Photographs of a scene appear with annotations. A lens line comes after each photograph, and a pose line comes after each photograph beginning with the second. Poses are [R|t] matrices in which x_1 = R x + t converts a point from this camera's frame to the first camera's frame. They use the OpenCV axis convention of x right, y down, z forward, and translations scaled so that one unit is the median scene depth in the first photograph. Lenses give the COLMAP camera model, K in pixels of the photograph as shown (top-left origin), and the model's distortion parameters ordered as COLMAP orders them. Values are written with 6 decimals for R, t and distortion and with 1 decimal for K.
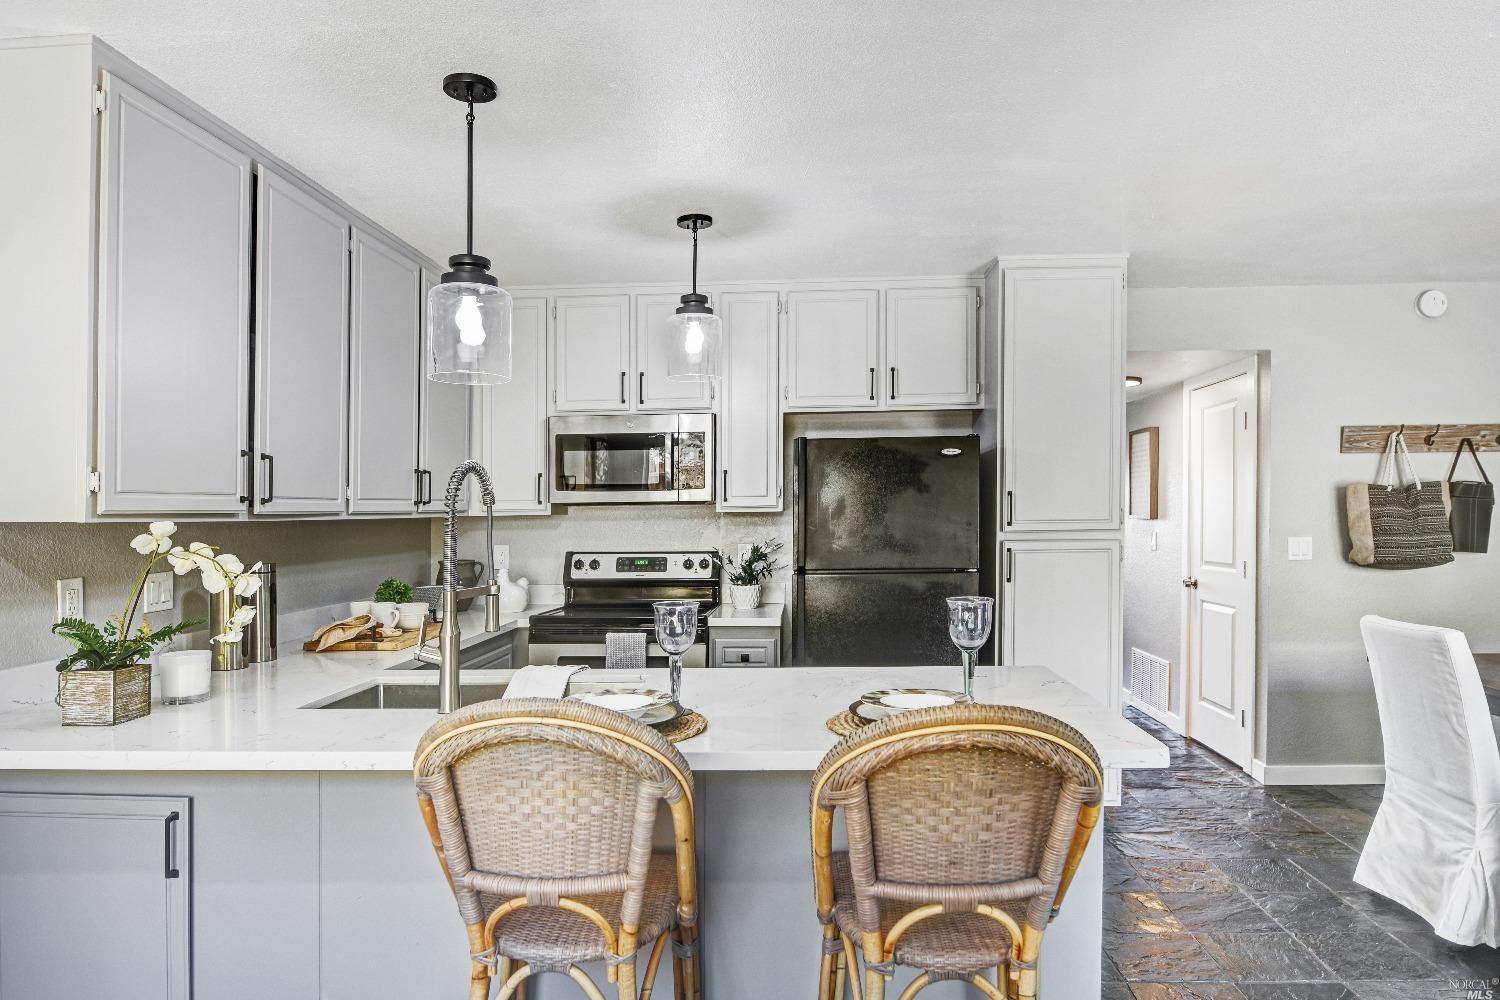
lens RADIAL K [[916.5, 0, 757.3], [0, 916.5, 535.1], [0, 0, 1]] dist [-0.004120, -0.001201]
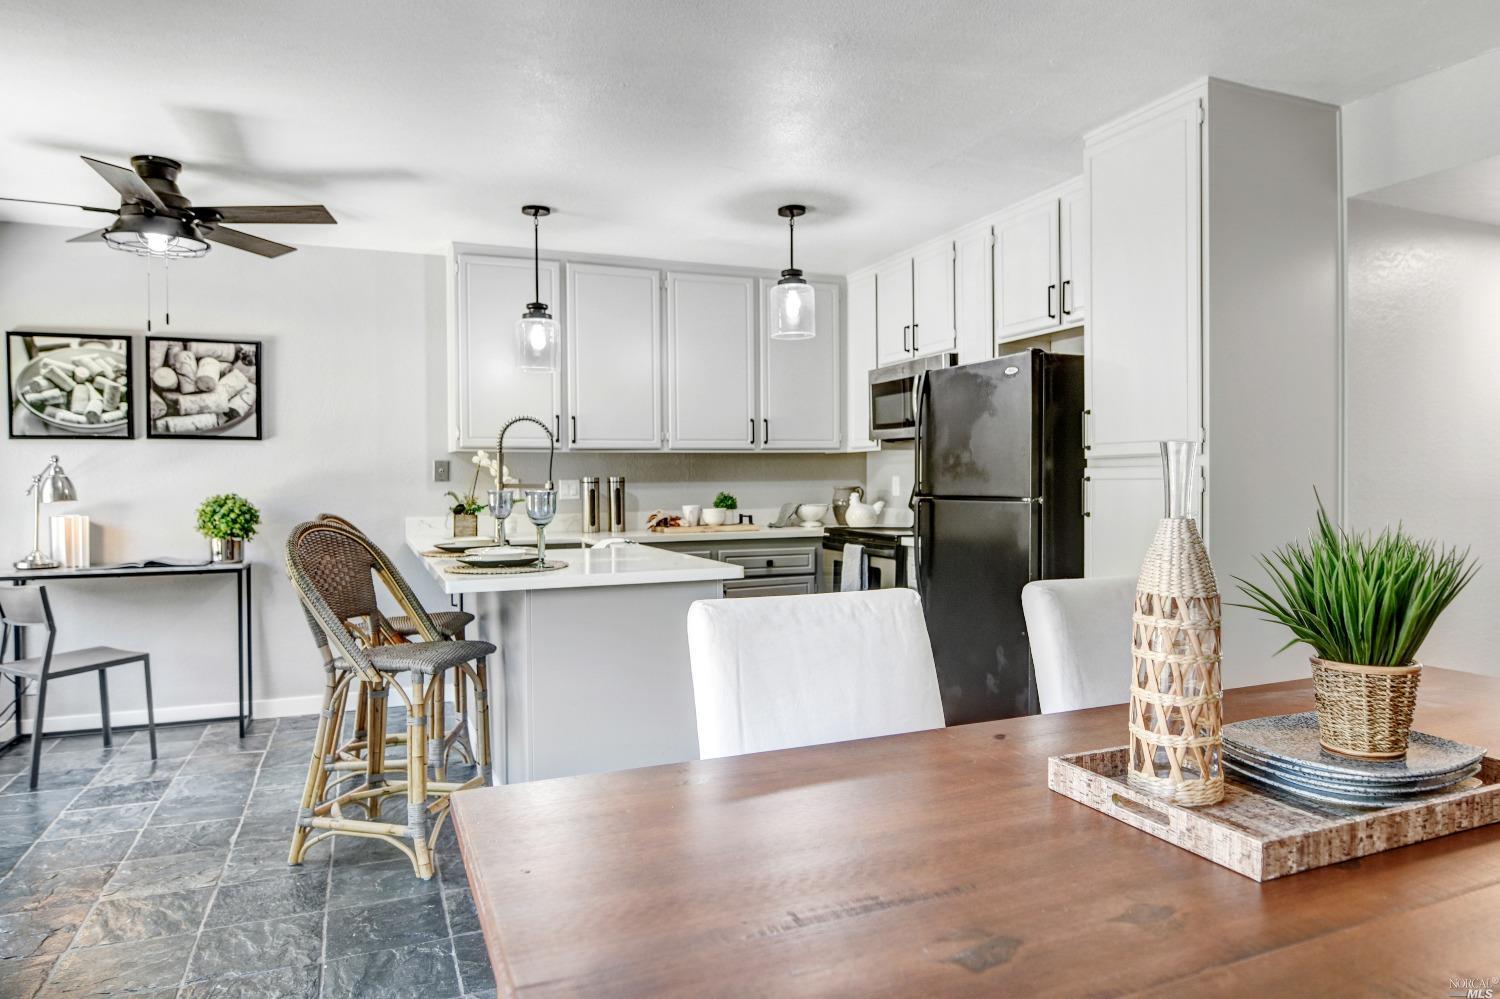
lens RADIAL K [[916.0, 0, 750.0], [0, 916.0, 499.5], [0, 0, 1]] dist [-0.017369, -0.000925]
pose [[0.435852, 0.031476, -0.899468, 0.824111], [-0.020653, 0.999475, 0.024968, 0.017572], [0.899781, 0.007694, 0.436273, 0.316797]]
